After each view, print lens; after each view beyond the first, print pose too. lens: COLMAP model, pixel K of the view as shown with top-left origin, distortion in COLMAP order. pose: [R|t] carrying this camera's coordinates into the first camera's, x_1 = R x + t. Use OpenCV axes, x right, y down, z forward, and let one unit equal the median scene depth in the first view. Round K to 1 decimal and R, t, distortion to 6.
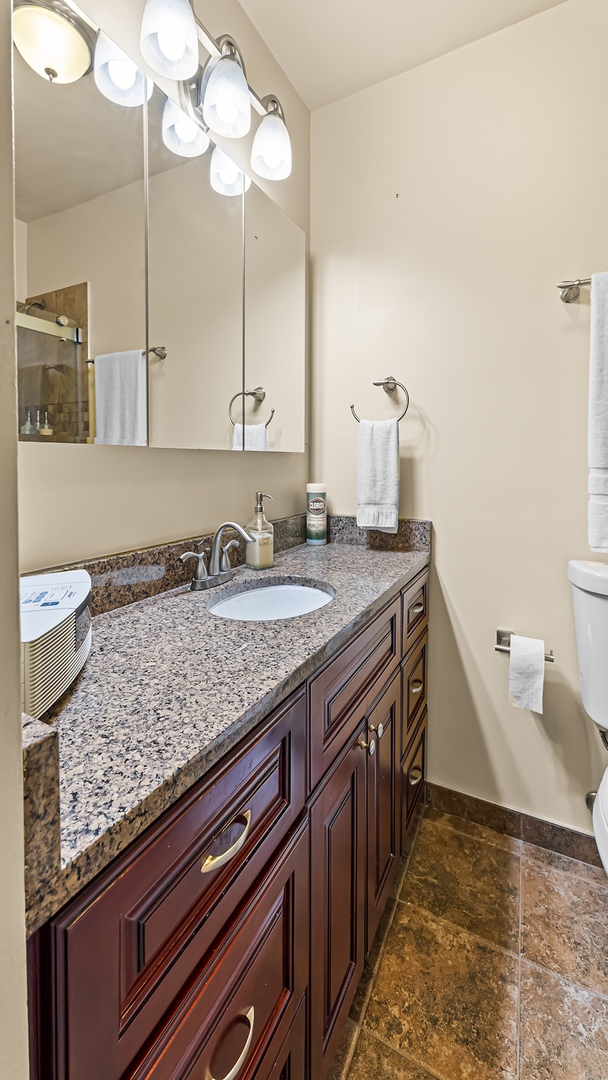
lens RADIAL K [[447.3, 0, 288.9], [0, 447.3, 468.6], [0, 0, 1]] dist [0.000047, -0.000518]
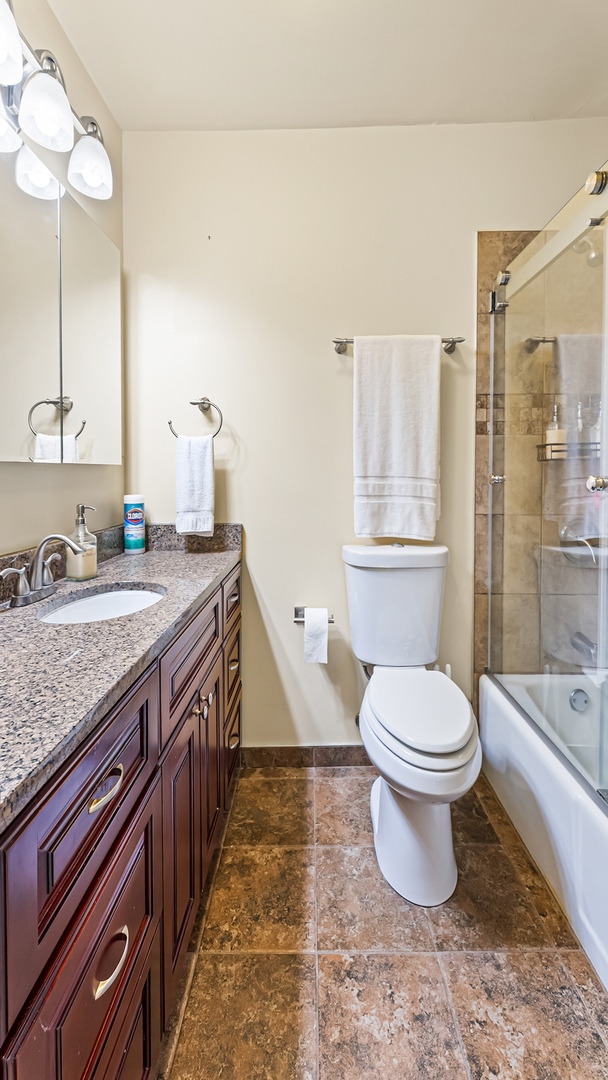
lens RADIAL K [[499.6, 0, 301.6], [0, 499.6, 482.6], [0, 0, 1]] dist [-0.002606, -0.001209]
pose [[0.886001, -0.015445, 0.463427, -0.172658], [0.013563, 0.999881, 0.007393, 0.002668], [-0.463485, -0.000265, 0.886104, -0.268387]]
